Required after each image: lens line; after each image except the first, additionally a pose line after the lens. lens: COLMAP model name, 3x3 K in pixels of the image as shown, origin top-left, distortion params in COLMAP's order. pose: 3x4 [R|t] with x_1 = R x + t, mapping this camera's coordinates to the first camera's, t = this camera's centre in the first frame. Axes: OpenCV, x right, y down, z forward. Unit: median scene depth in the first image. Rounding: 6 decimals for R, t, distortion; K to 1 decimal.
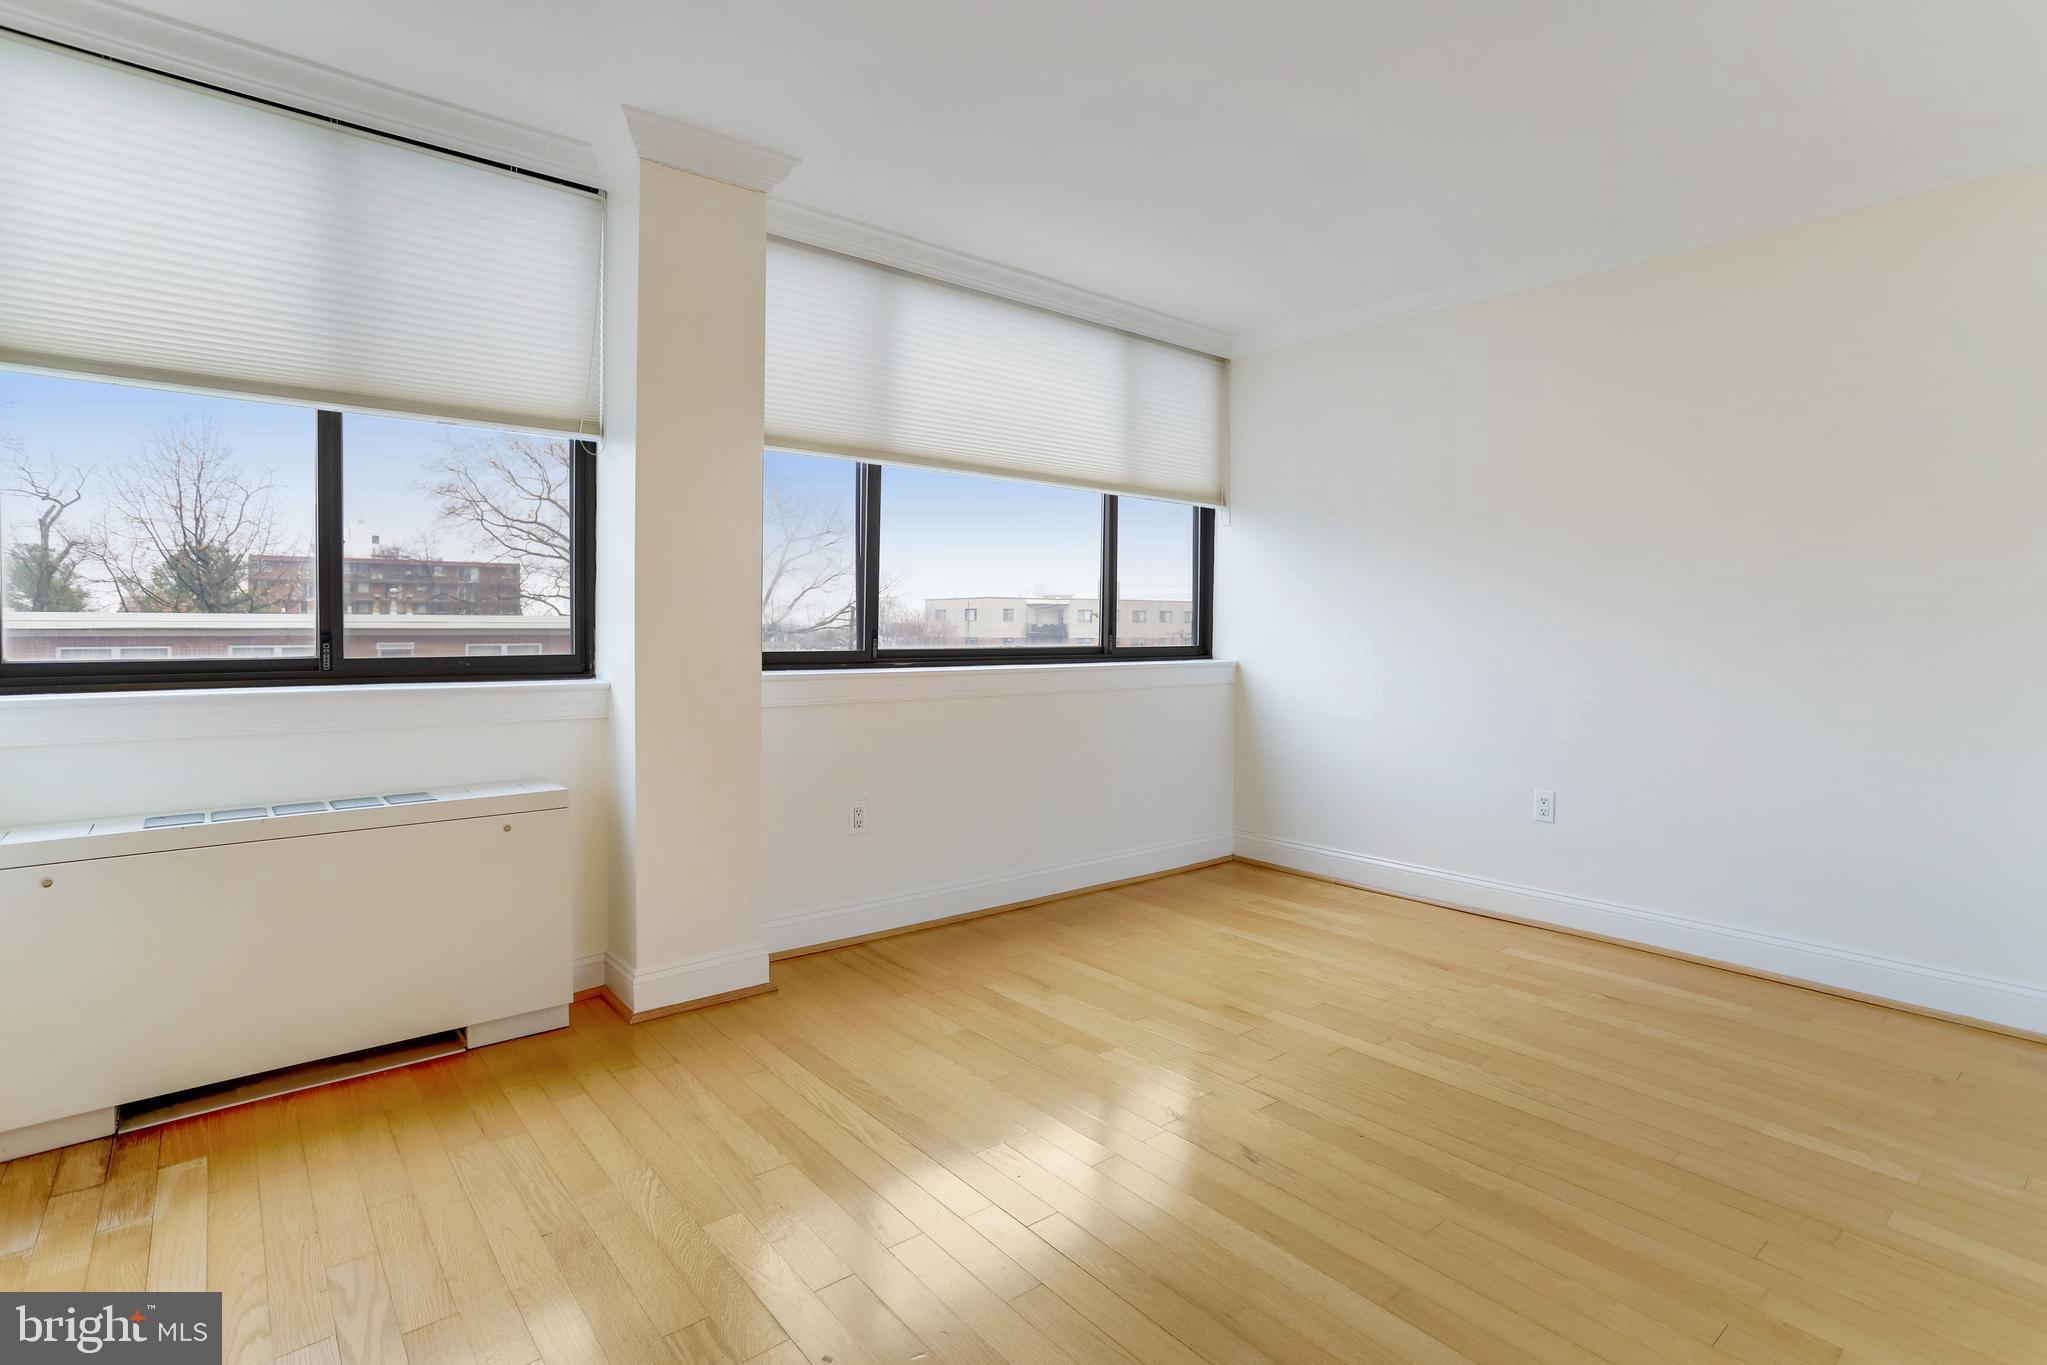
lens RADIAL K [[1009.4, 0, 1050.9], [0, 1009.4, 628.3], [0, 0, 1]] dist [-0.034143, 0.013018]
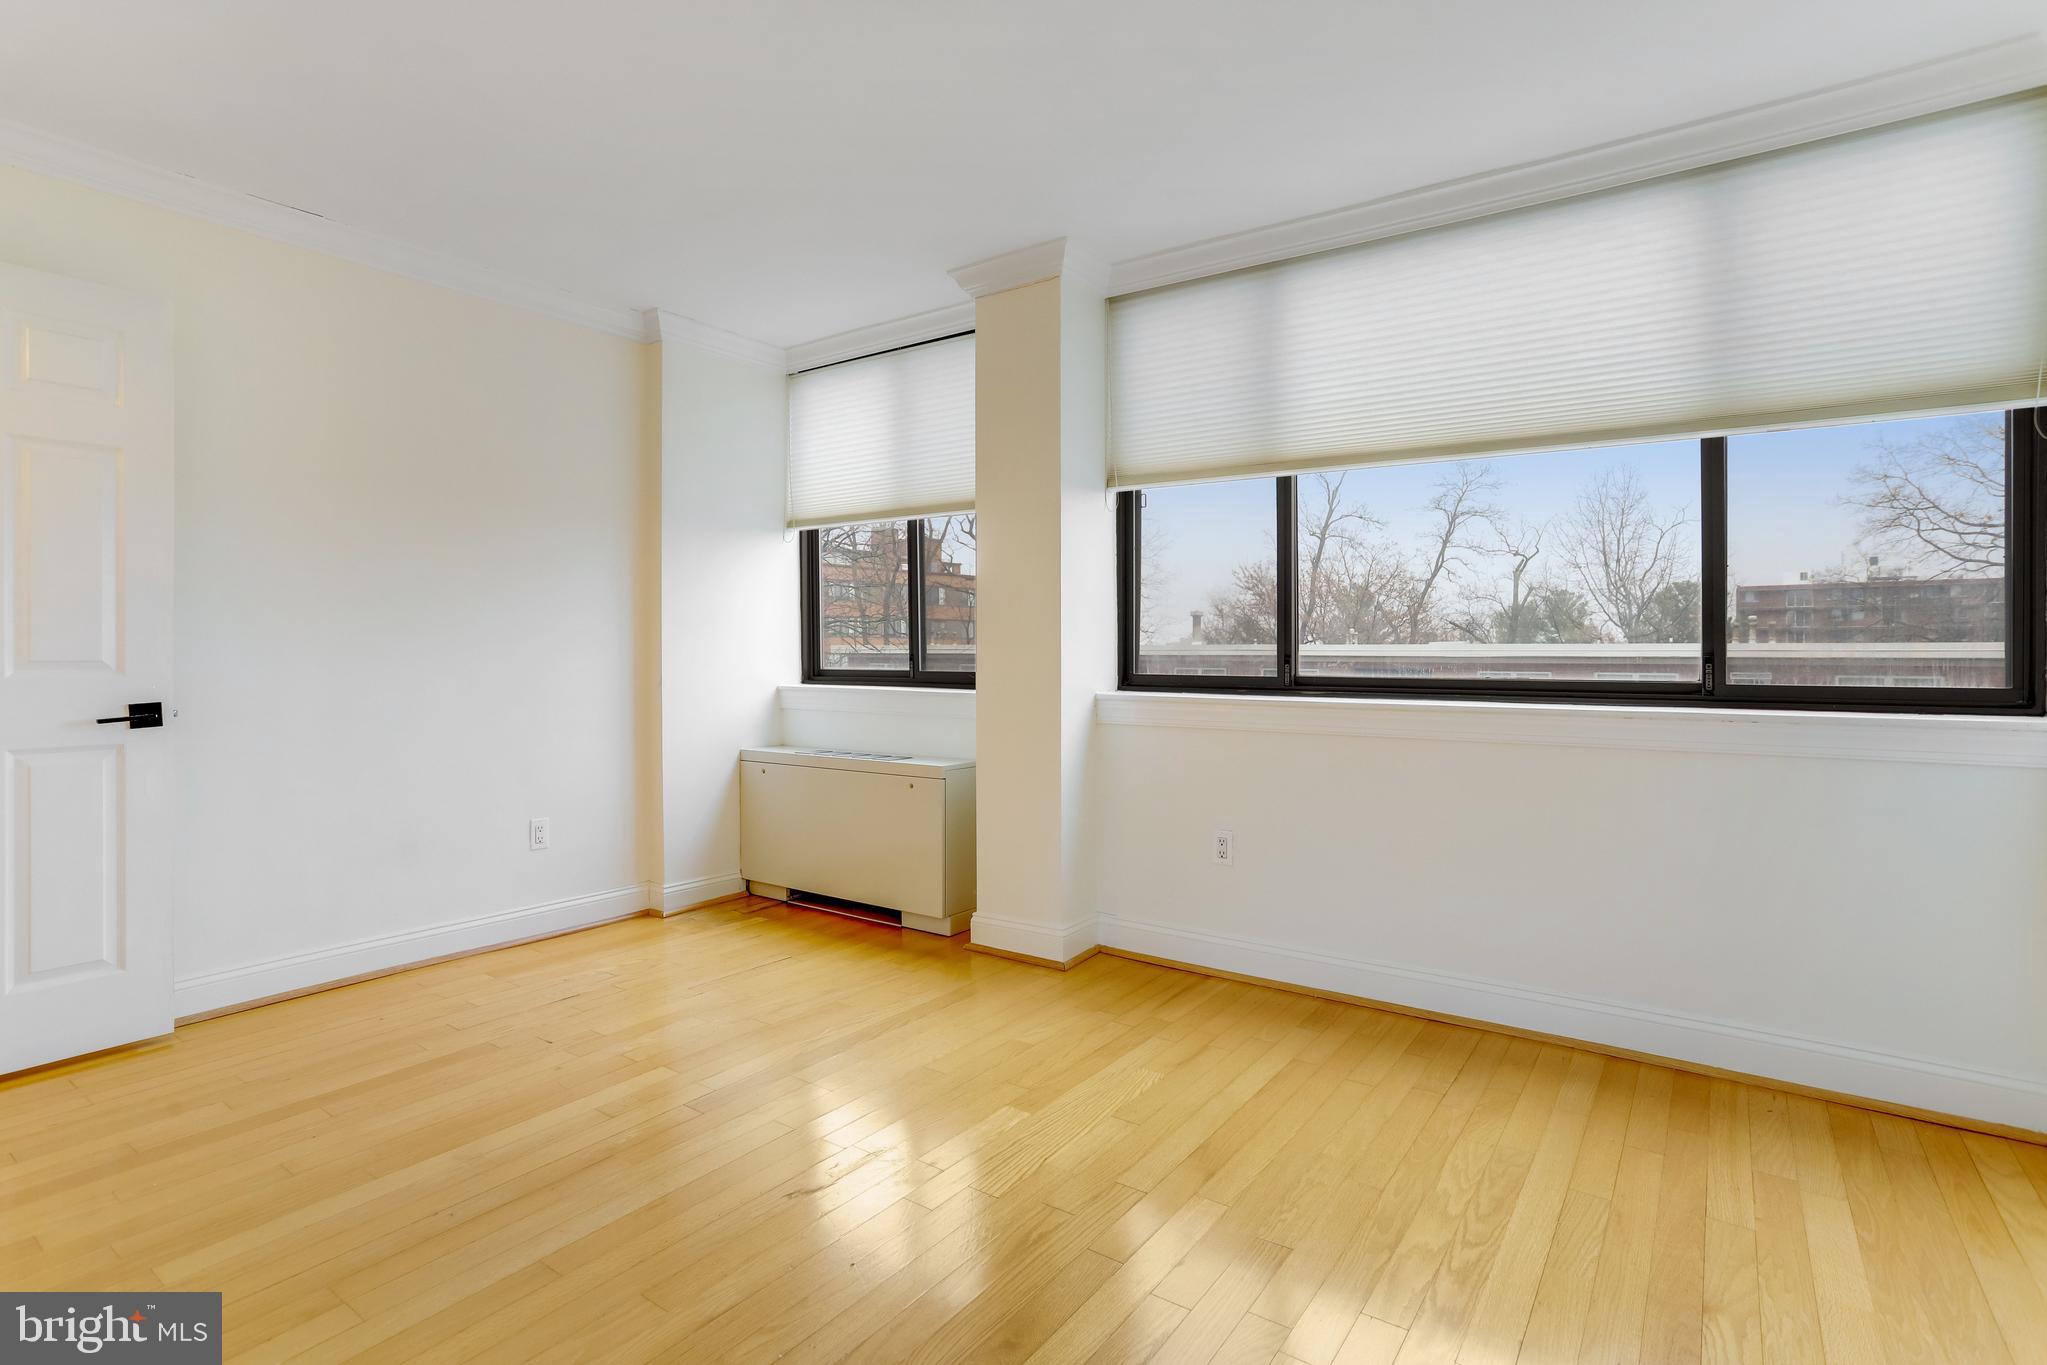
lens RADIAL K [[1009.4, 0, 1015.1], [0, 1009.4, 651.2], [0, 0, 1]] dist [-0.034143, 0.013018]
pose [[0.241390, -0.003247, -0.970423, 0.121231], [-0.002757, 0.999988, -0.004032, 0.000464], [0.970424, 0.003649, 0.241378, 0.098371]]
